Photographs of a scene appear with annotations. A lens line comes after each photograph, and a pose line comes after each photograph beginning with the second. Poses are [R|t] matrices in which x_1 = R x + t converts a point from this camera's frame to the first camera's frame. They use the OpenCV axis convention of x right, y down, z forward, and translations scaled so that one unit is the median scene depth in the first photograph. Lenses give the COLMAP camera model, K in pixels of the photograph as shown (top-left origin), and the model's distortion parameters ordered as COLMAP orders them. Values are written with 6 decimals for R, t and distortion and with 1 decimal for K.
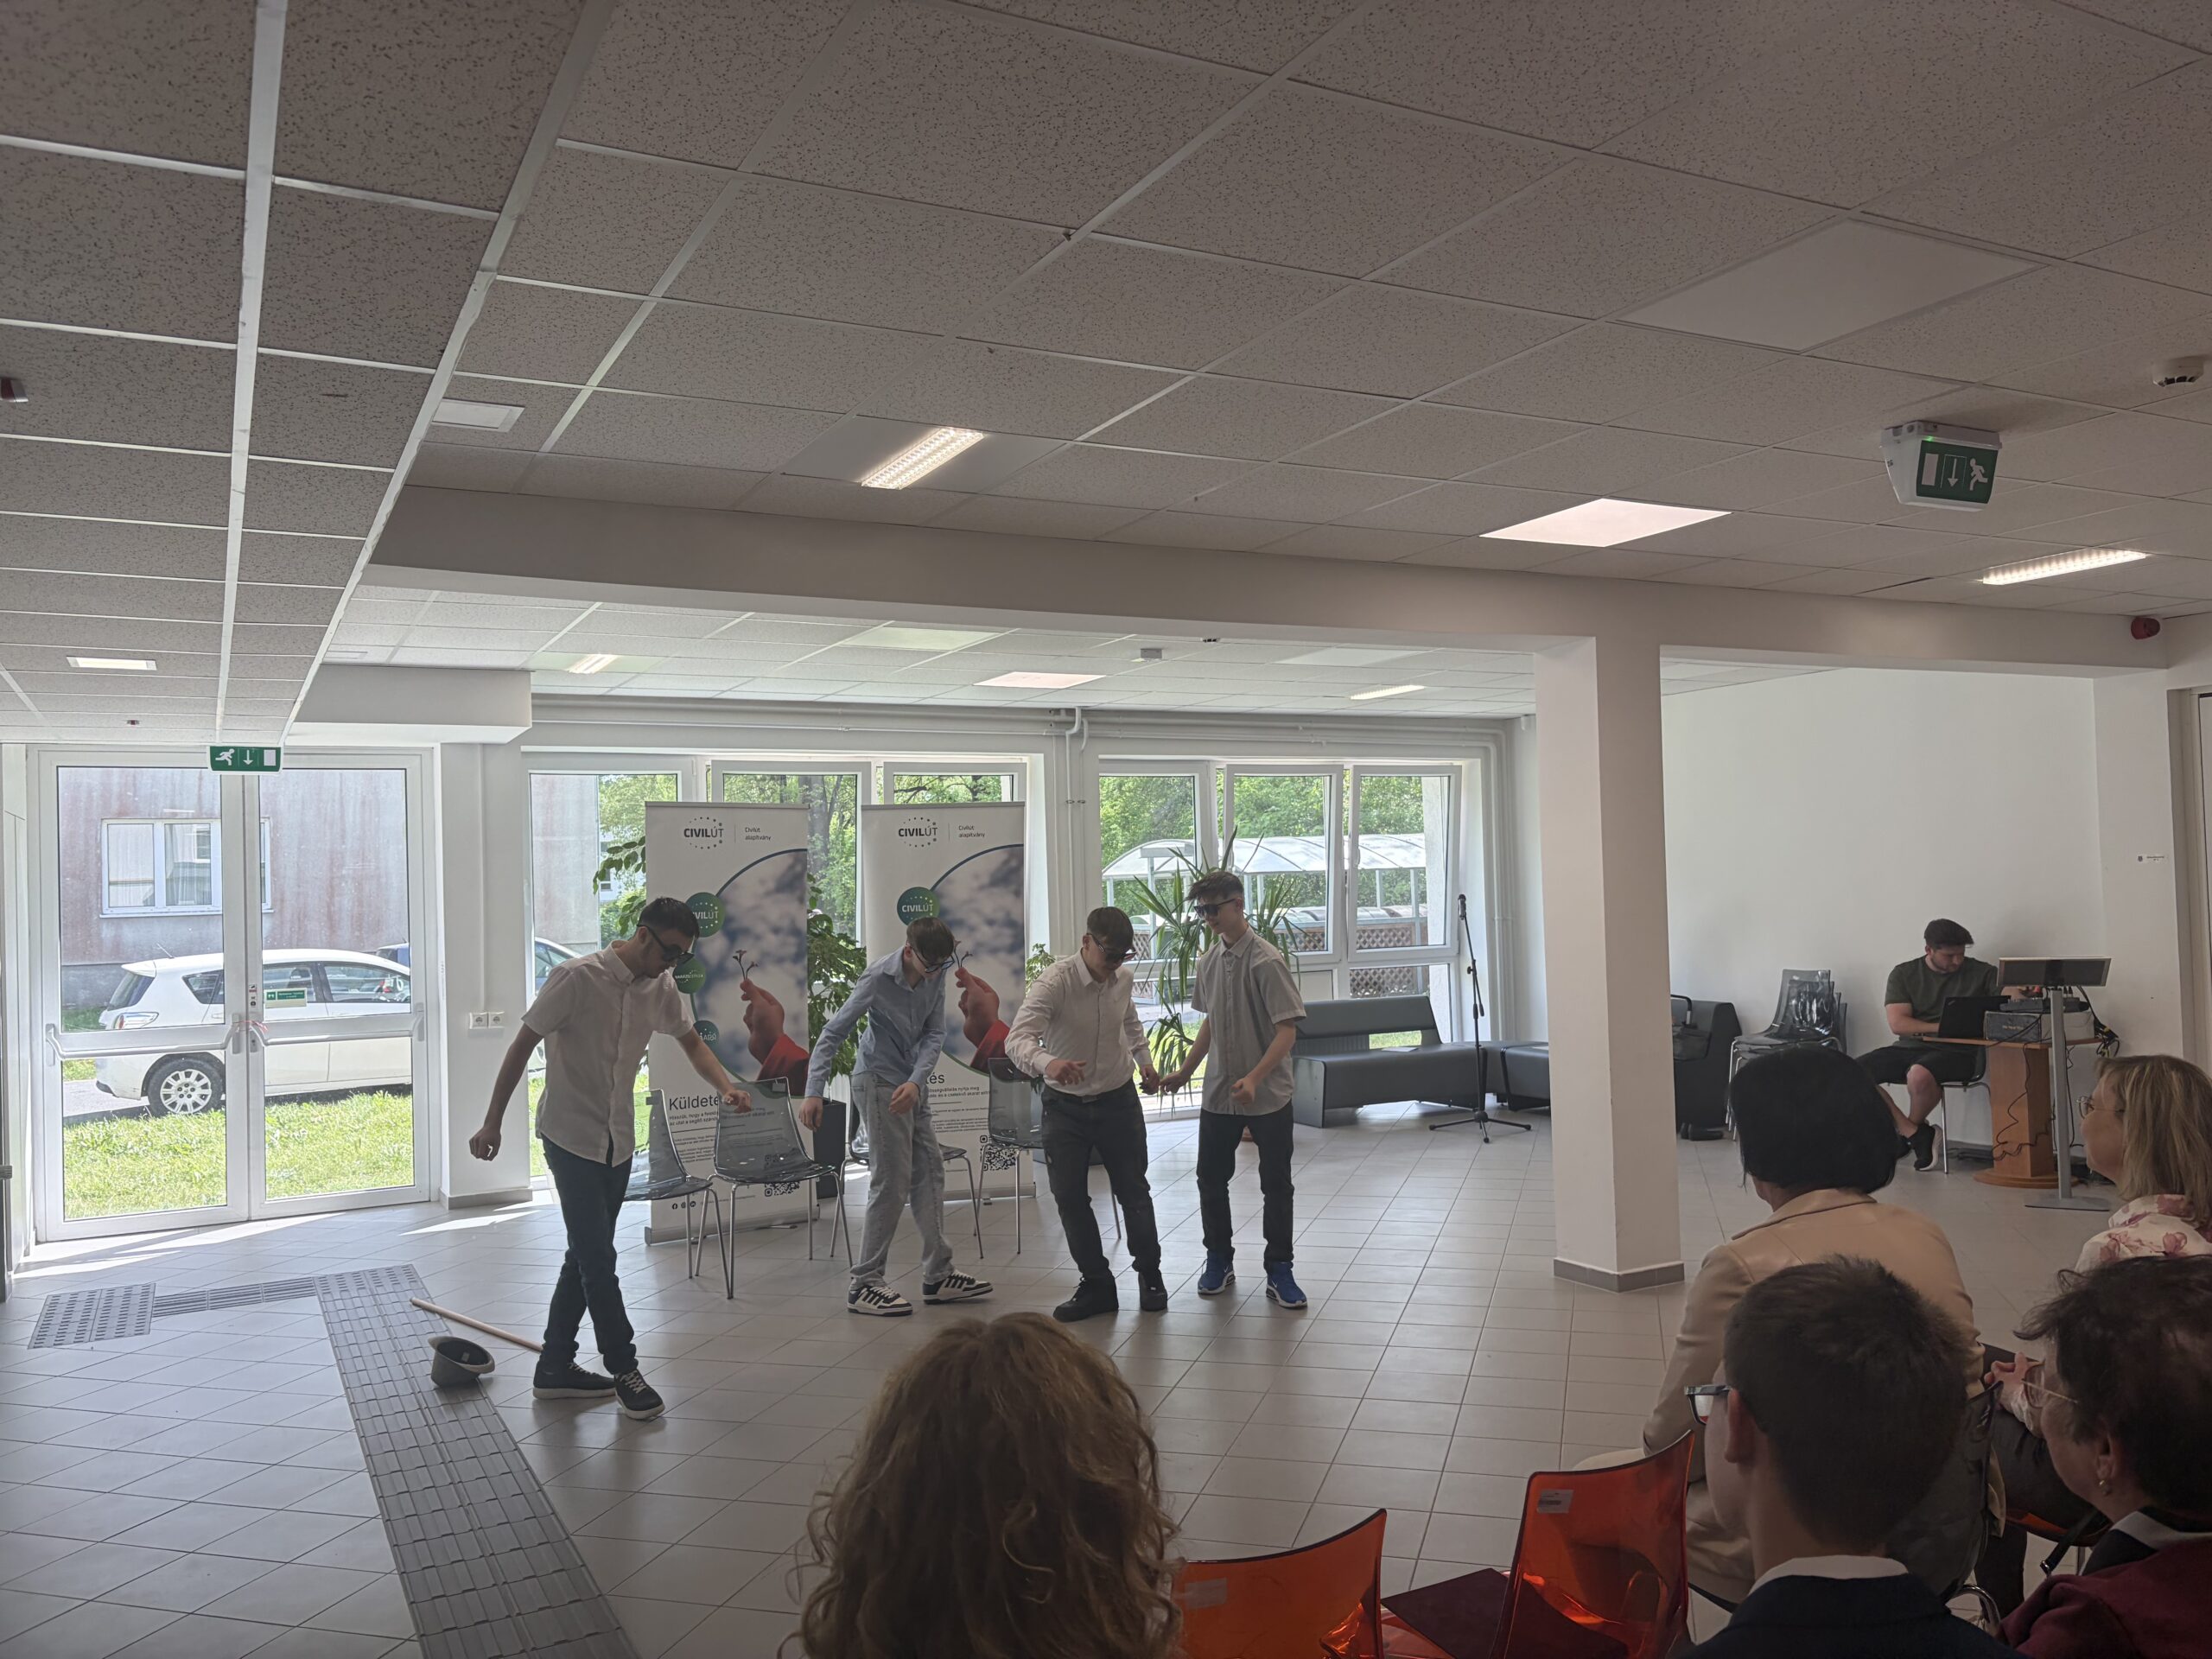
lens RADIAL K [[1660.3, 0, 1091.7], [0, 1660.3, 831.9], [0, 0, 1]] dist [0.056553, -0.057912]
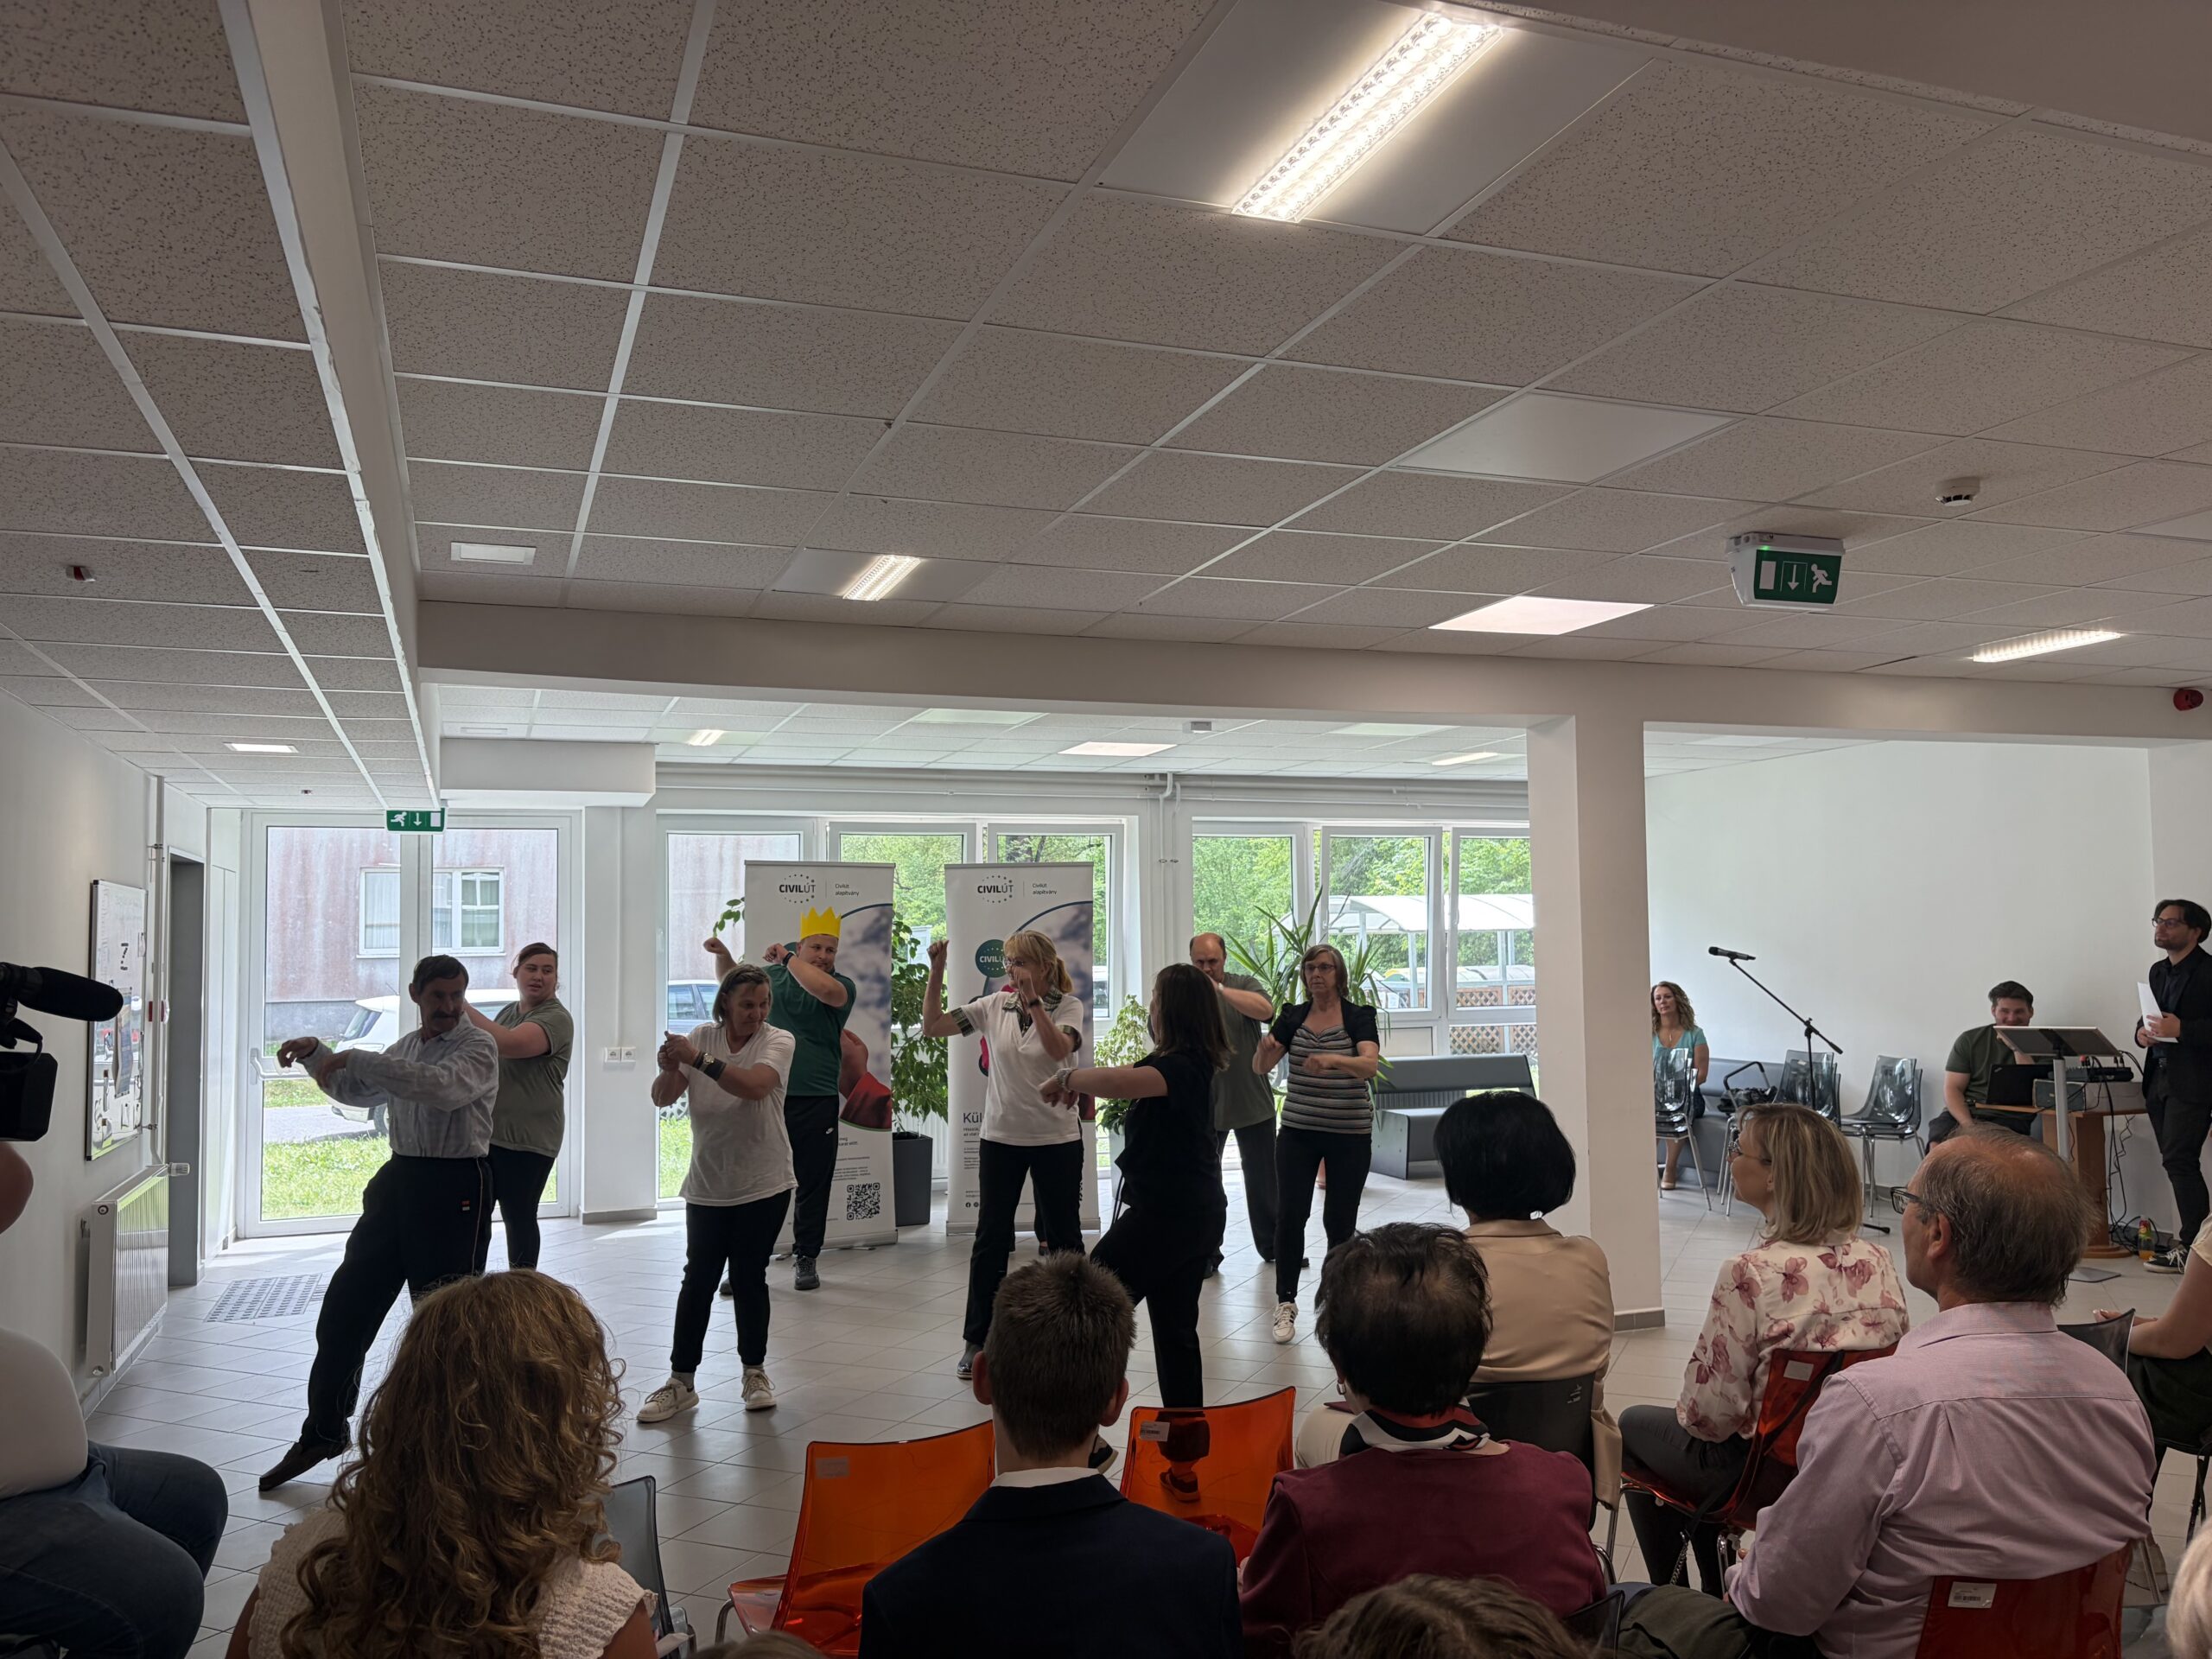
lens RADIAL K [[1660.3, 0, 1097.7], [0, 1660.3, 827.4], [0, 0, 1]] dist [0.056553, -0.057912]
pose [[0.991407, 0.004864, -0.130721, 0.108278], [-0.009390, 0.999376, -0.034036, -0.004183], [0.130474, 0.034971, 0.990835, -0.075760]]
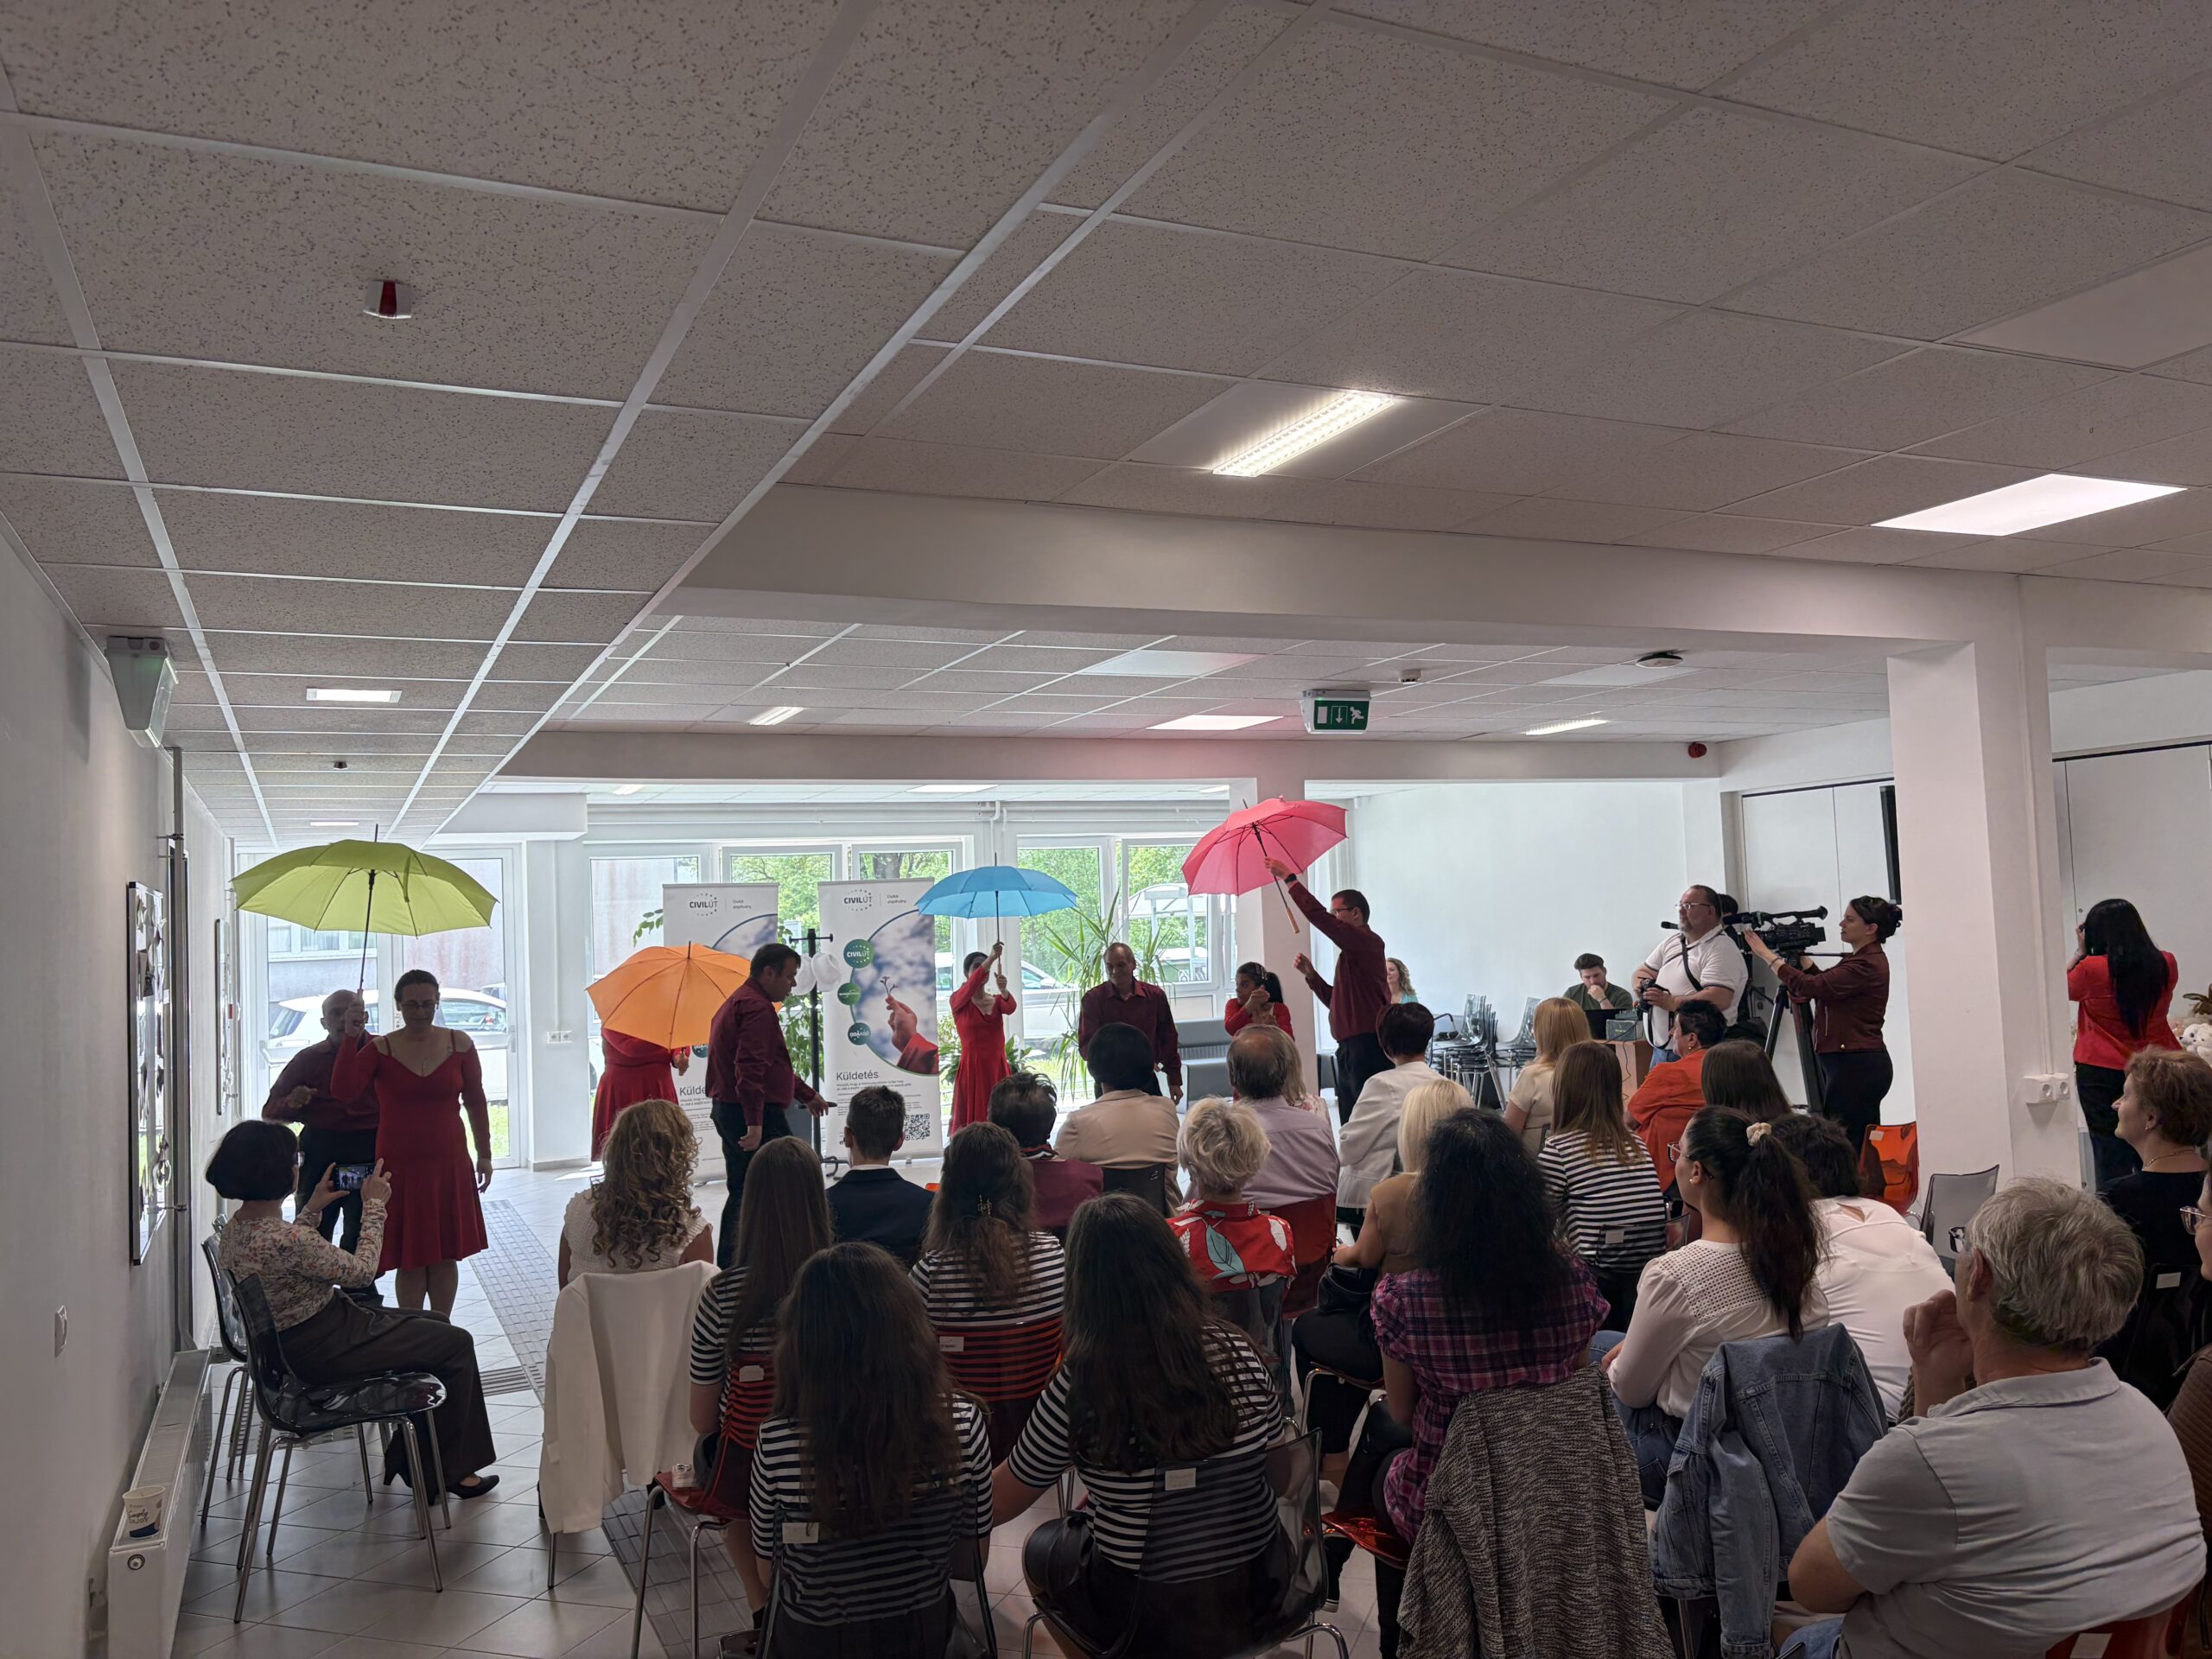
lens RADIAL K [[1660.3, 0, 1126.2], [0, 1660.3, 831.4], [0, 0, 1]] dist [0.056553, -0.057912]
pose [[0.999312, -0.013415, -0.034572, 0.181078], [0.012746, 0.999729, -0.019504, -0.029129], [0.034824, 0.019050, 0.999212, -0.429225]]
